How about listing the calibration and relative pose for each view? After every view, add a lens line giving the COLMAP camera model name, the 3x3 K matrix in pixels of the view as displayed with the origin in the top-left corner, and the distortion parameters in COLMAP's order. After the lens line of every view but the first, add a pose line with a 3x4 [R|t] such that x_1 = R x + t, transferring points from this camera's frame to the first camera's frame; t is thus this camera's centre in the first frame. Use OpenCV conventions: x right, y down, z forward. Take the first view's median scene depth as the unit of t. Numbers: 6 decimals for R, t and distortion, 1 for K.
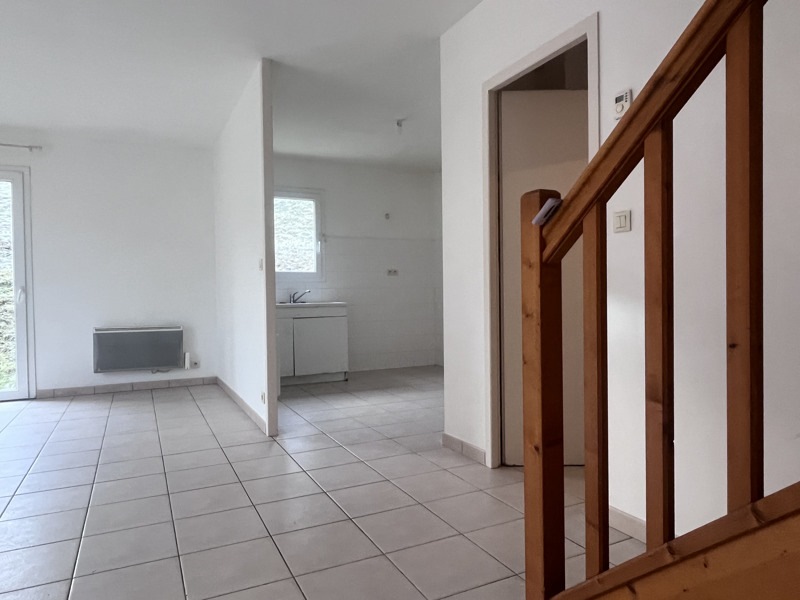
lens RADIAL K [[519.3, 0, 398.9], [0, 519.3, 303.4], [0, 0, 1]] dist [-0.004050, 0.000659]
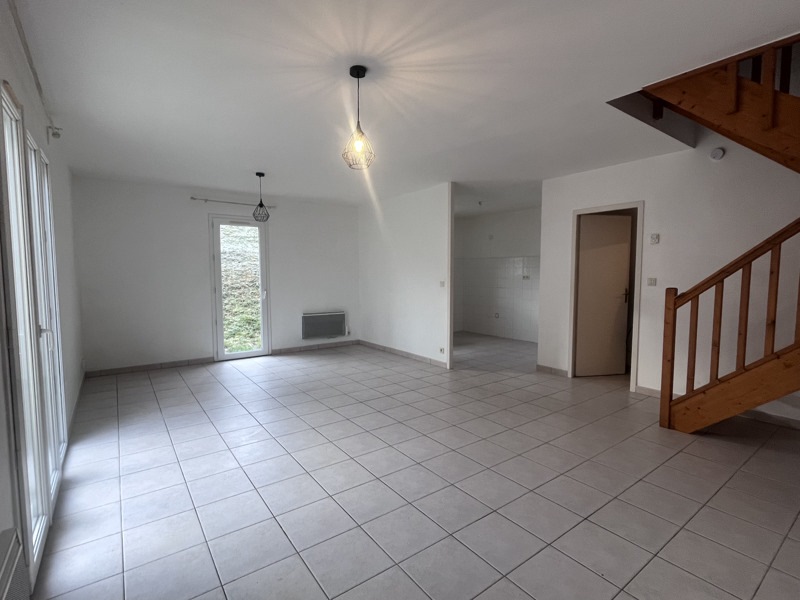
lens RADIAL K [[383.2, 0, 399.9], [0, 383.2, 297.8], [0, 0, 1]] dist [-0.002412, -0.000408]
pose [[0.985181, 0.000012, 0.171518, -0.496122], [-0.007301, 0.999097, 0.041866, -0.059426], [-0.171362, -0.042498, 0.984291, -0.306656]]
